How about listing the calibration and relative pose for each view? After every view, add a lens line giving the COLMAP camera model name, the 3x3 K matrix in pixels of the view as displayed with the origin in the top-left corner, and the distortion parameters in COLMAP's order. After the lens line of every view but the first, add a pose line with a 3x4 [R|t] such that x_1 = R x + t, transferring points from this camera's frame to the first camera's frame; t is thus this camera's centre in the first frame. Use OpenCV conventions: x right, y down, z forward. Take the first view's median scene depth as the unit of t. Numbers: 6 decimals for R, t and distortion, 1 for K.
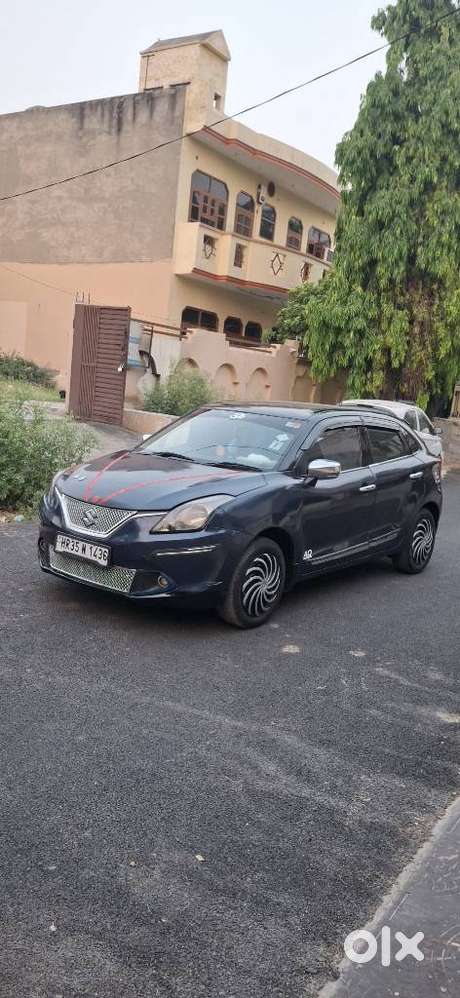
lens RADIAL K [[748.1, 0, 215.7], [0, 748.1, 497.7], [0, 0, 1]] dist [0.109389, -0.233382]
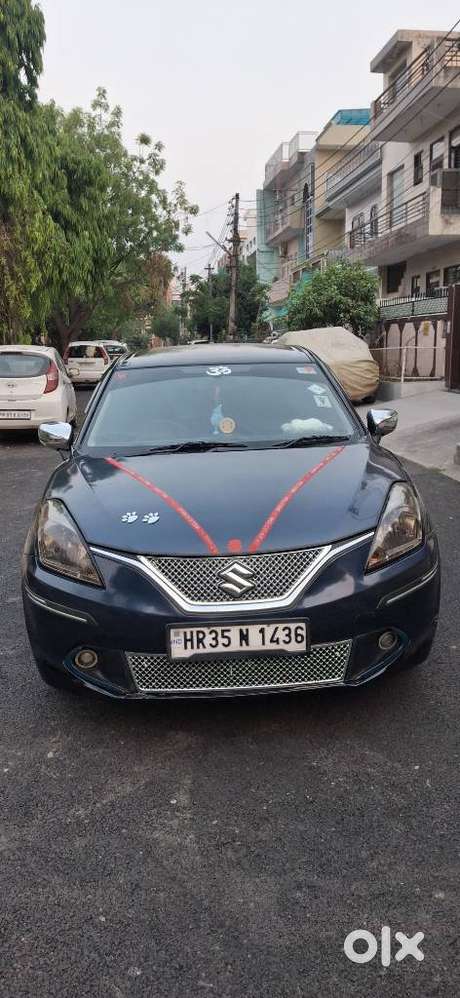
lens RADIAL K [[741.9, 0, 230.0], [0, 741.9, 499.0], [0, 0, 1]] dist [0.067064, -0.096777]
pose [[0.742674, -0.250373, 0.621087, -0.500325], [0.199446, 0.968085, 0.151764, -0.117358], [-0.639263, 0.011162, 0.768907, 0.576439]]
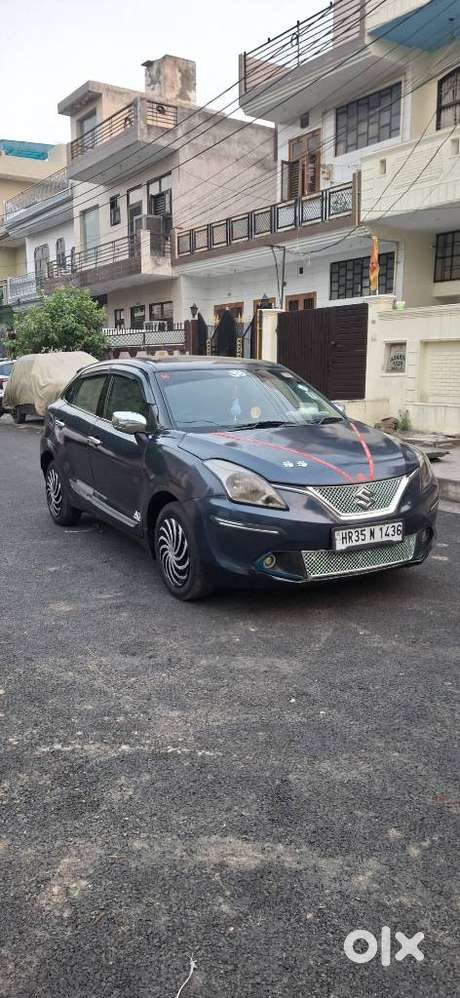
lens RADIAL K [[736.6, 0, 229.1], [0, 736.6, 520.9], [0, 0, 1]] dist [0.100515, -0.186779]
pose [[0.371954, -0.281987, 0.884383, -1.004598], [0.179662, 0.956595, 0.229449, -0.176846], [-0.910698, 0.073546, 0.406472, 0.794071]]
